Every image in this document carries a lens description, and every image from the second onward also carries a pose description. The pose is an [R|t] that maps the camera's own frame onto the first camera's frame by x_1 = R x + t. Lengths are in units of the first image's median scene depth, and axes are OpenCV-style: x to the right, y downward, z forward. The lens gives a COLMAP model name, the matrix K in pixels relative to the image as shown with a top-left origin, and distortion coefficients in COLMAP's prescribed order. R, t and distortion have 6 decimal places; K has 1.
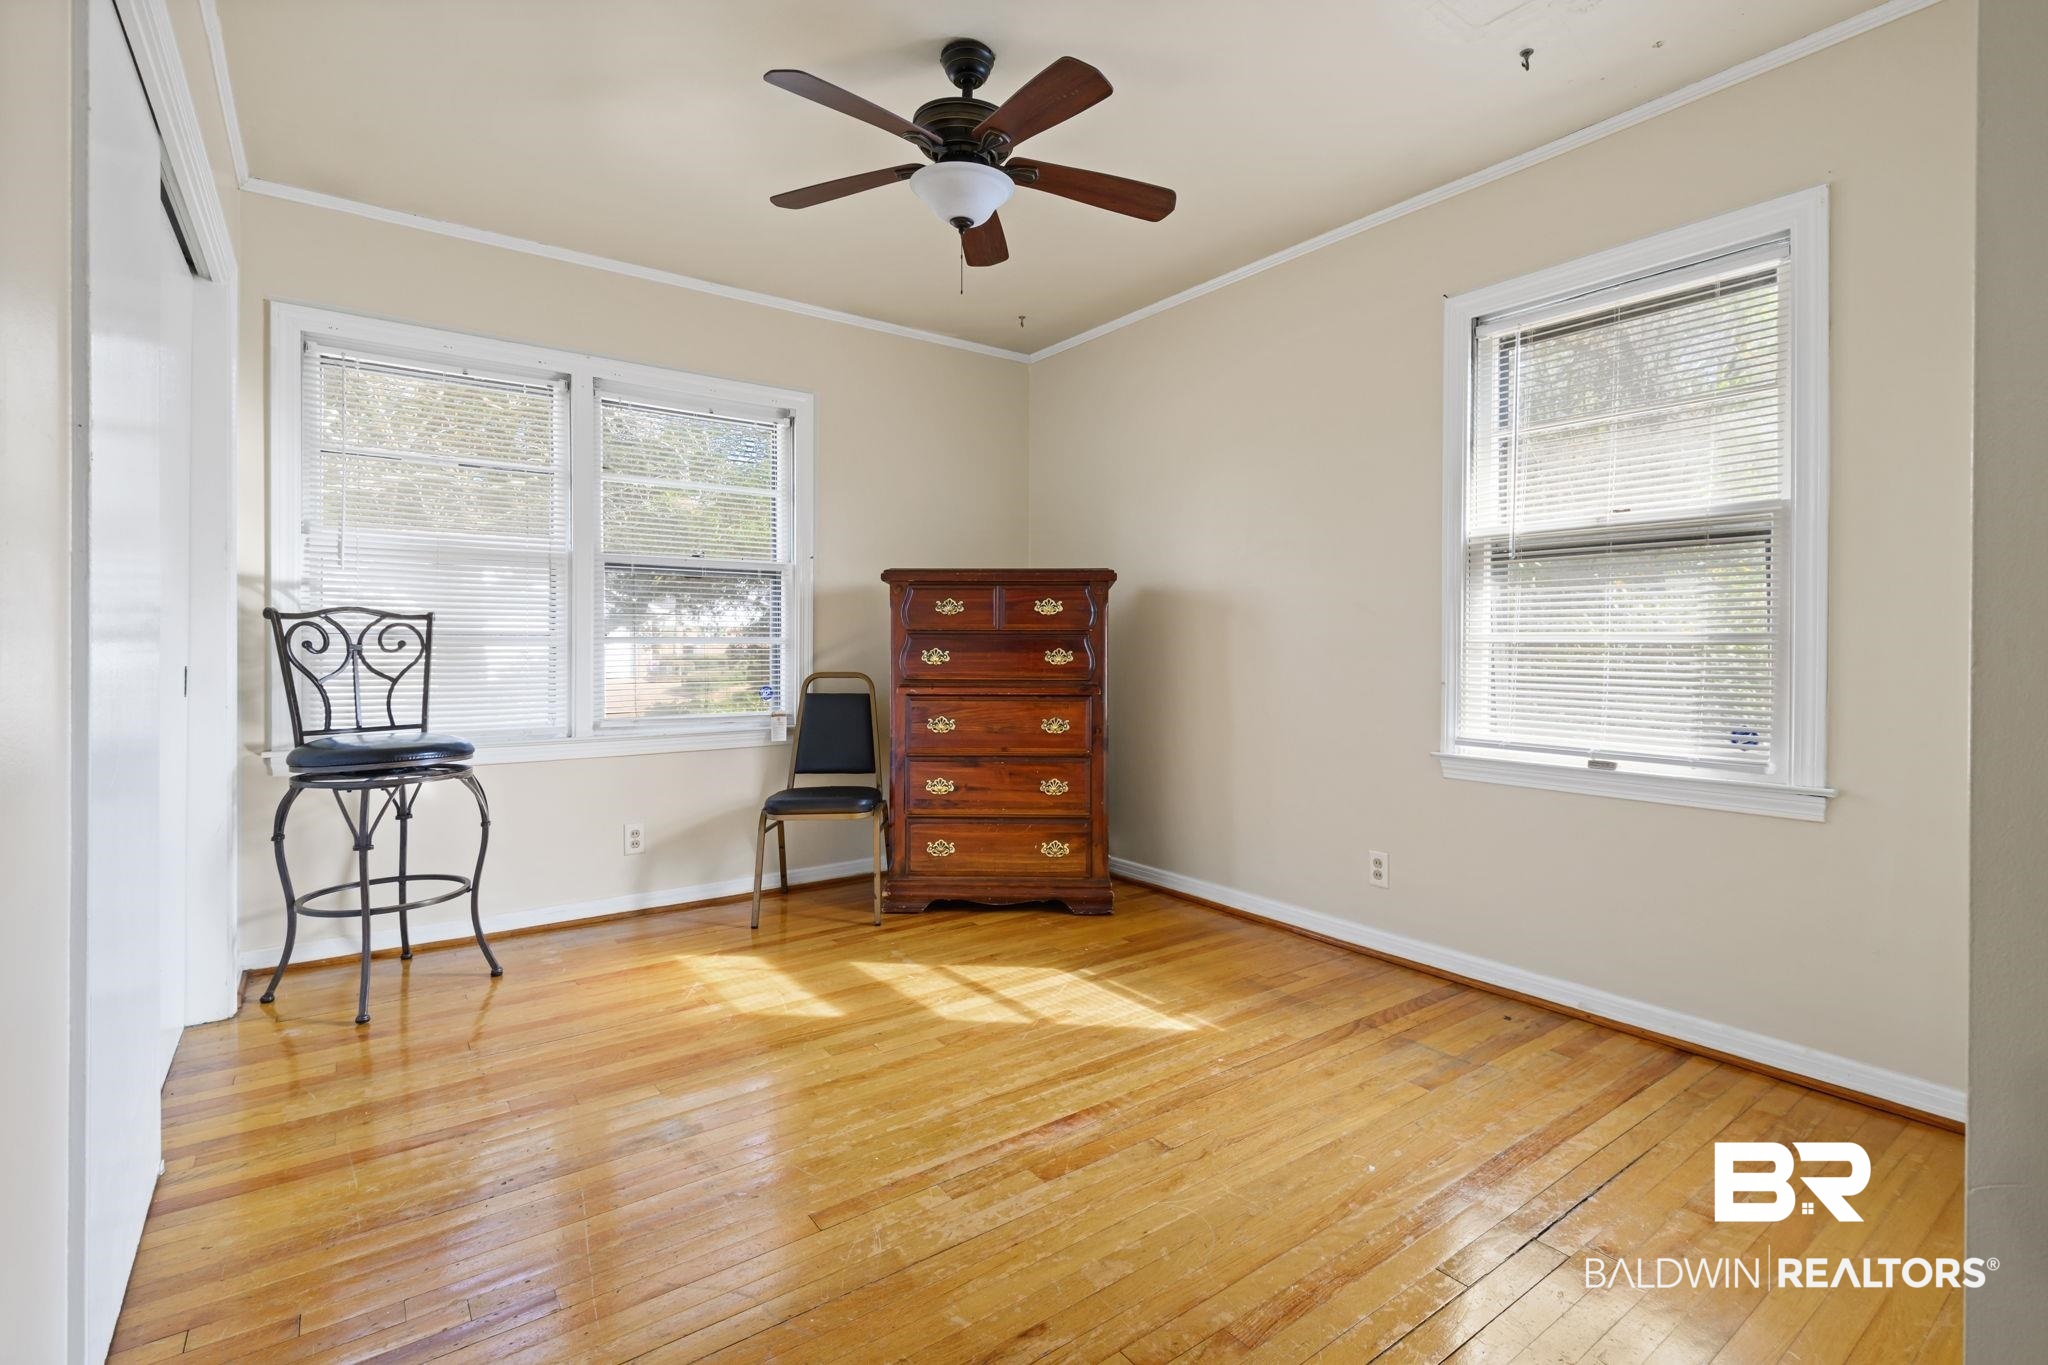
lens RADIAL K [[956.7, 0, 1026.8], [0, 956.7, 661.5], [0, 0, 1]] dist [0.001512, -0.000619]
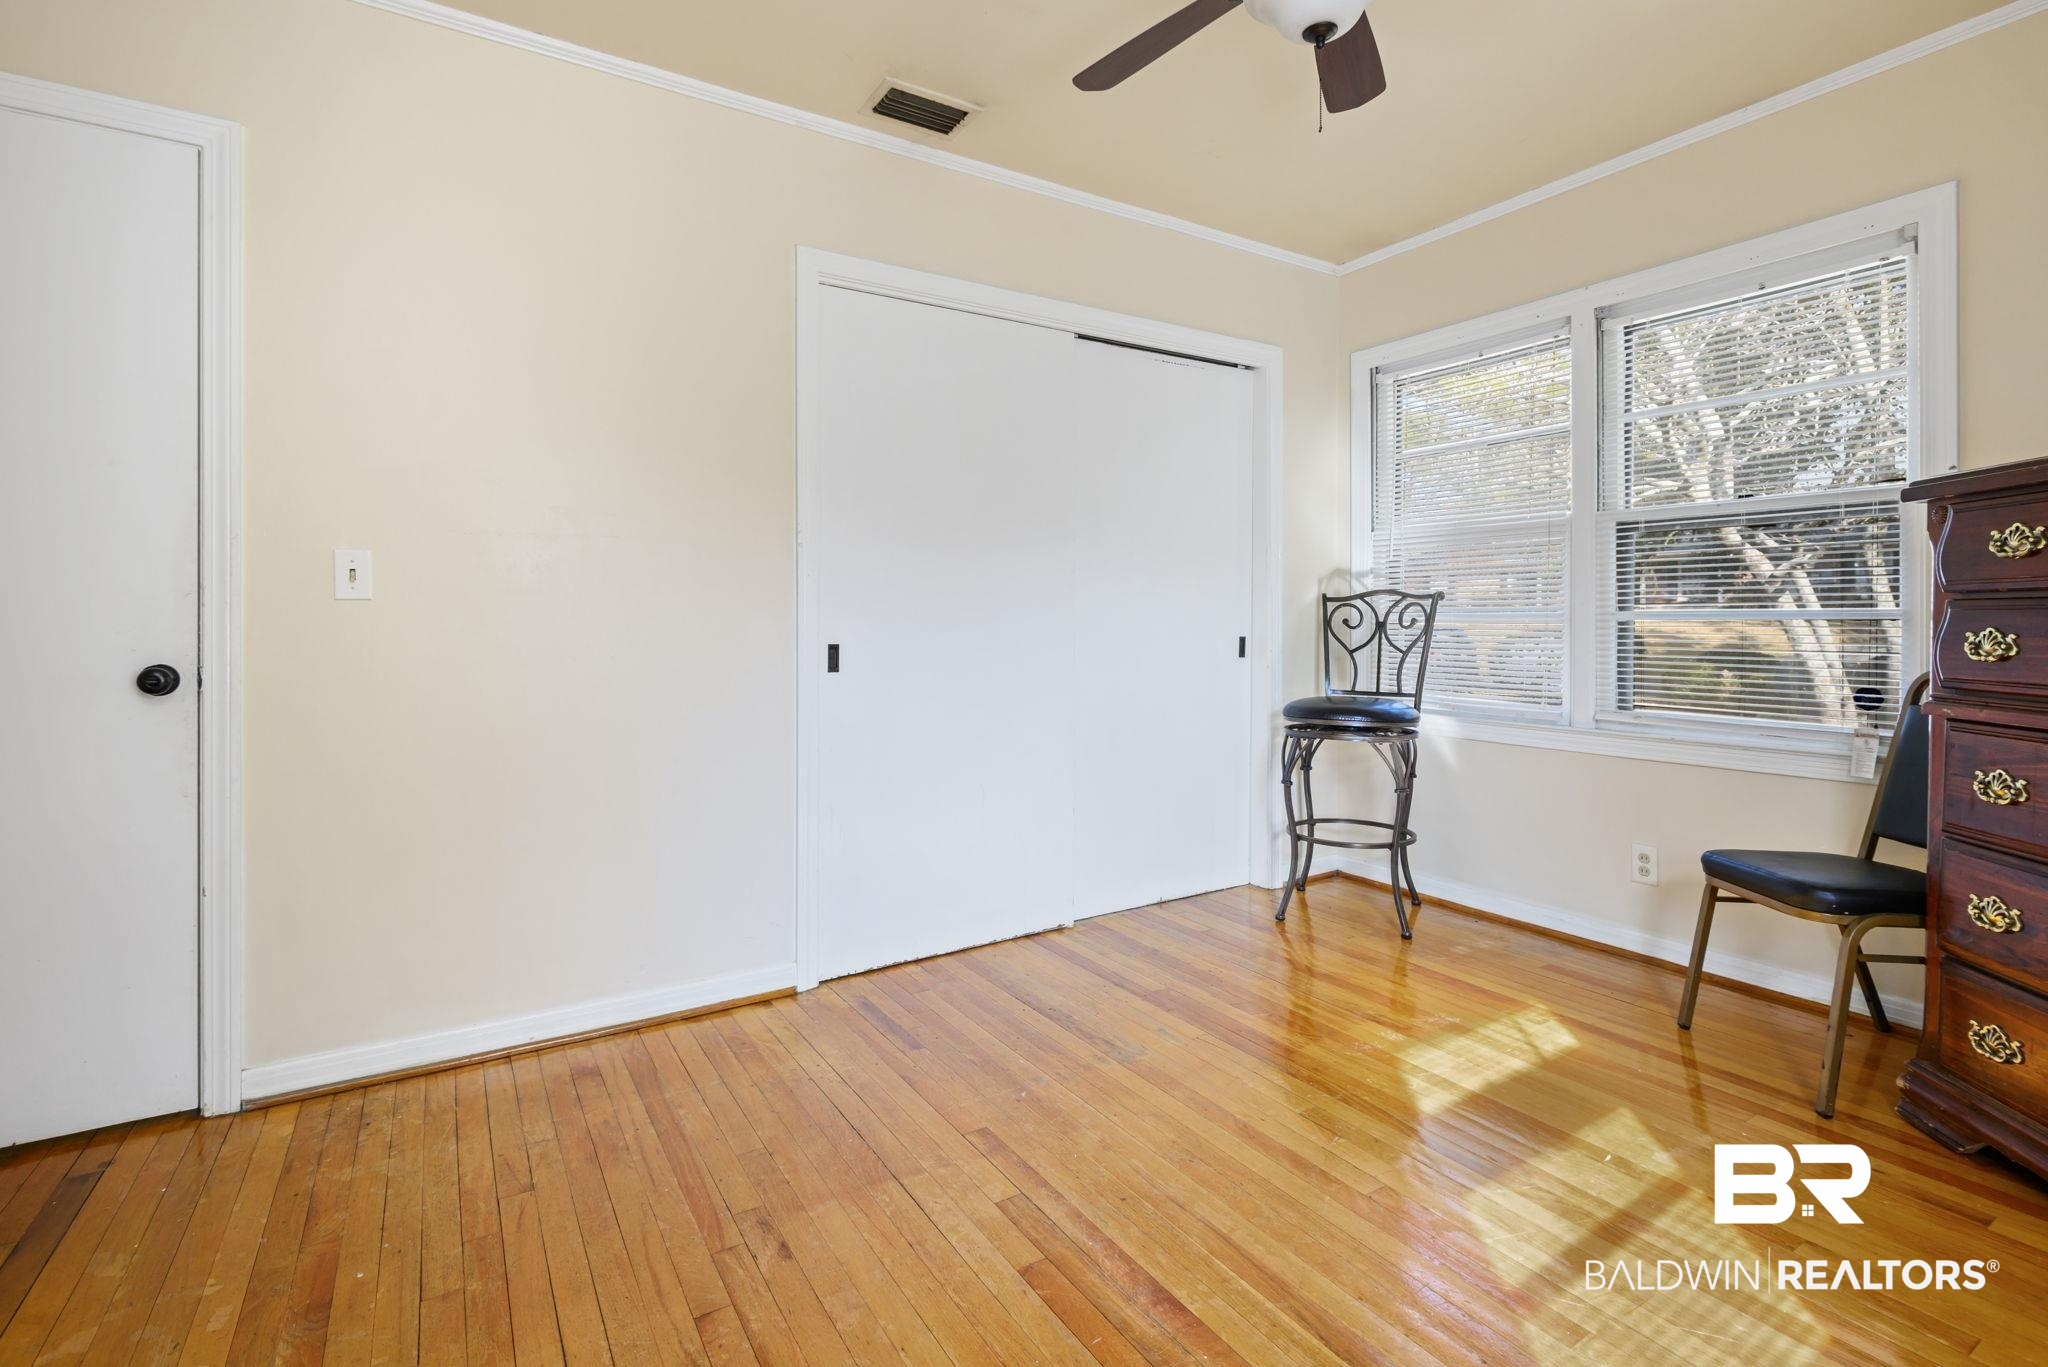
lens RADIAL K [[966.1, 0, 1019.1], [0, 966.1, 627.3], [0, 0, 1]] dist [0.000734, -0.000275]
pose [[-0.094297, 0.003932, -0.995536, 0.532496], [-0.015216, 0.999870, 0.005391, -0.010576], [0.995428, 0.015657, -0.094225, 0.672169]]
